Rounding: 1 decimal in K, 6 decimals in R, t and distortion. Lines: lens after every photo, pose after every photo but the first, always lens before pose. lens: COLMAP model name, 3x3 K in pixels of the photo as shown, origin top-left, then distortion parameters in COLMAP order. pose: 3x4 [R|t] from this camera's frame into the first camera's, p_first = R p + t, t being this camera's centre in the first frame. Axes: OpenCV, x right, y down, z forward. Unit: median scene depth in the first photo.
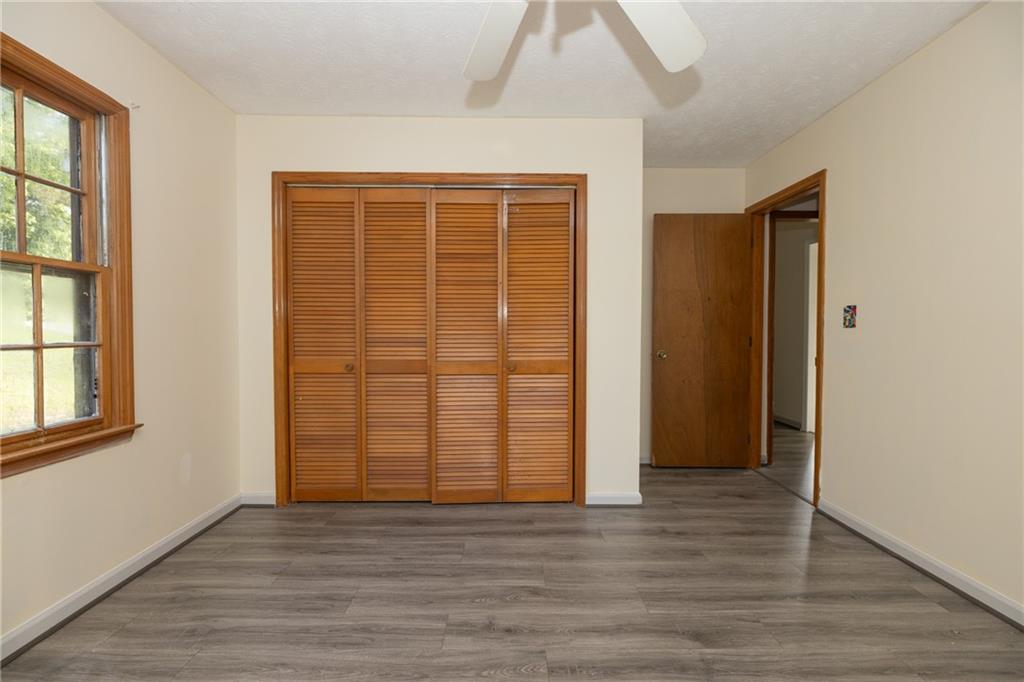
lens RADIAL K [[426.5, 0, 513.3], [0, 426.5, 342.5], [0, 0, 1]] dist [-0.000871, -0.000386]
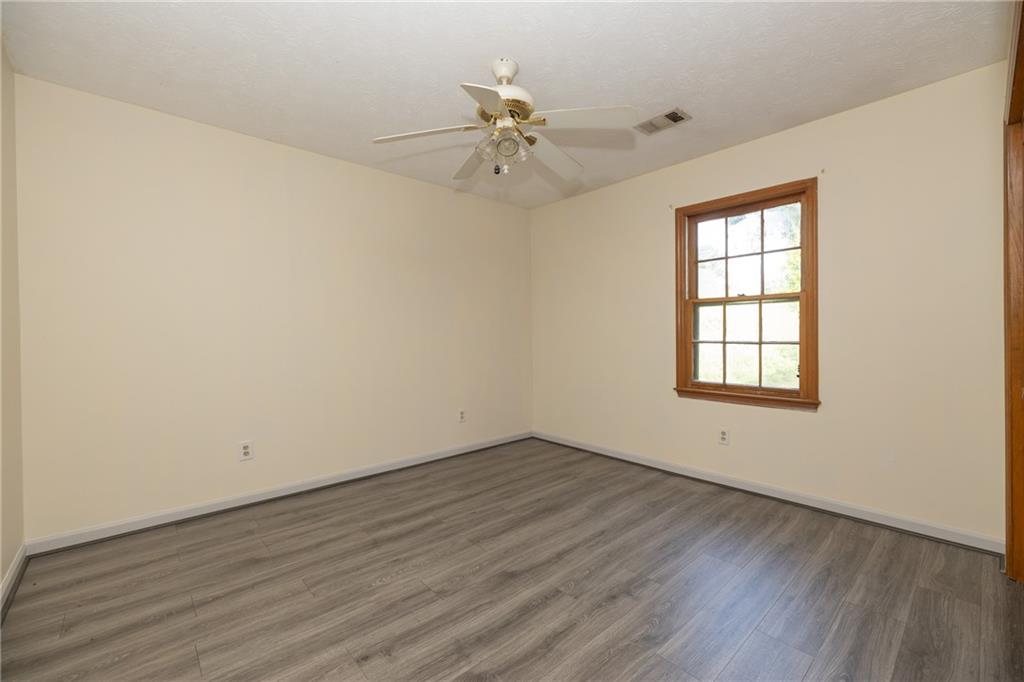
lens RADIAL K [[426.5, 0, 514.1], [0, 426.5, 340.7], [0, 0, 1]] dist [-0.000871, -0.000386]
pose [[-0.741841, 0.011865, -0.670471, 0.932443], [-0.013739, 0.999365, 0.032886, -0.045267], [0.670436, 0.033607, -0.741206, 1.624260]]
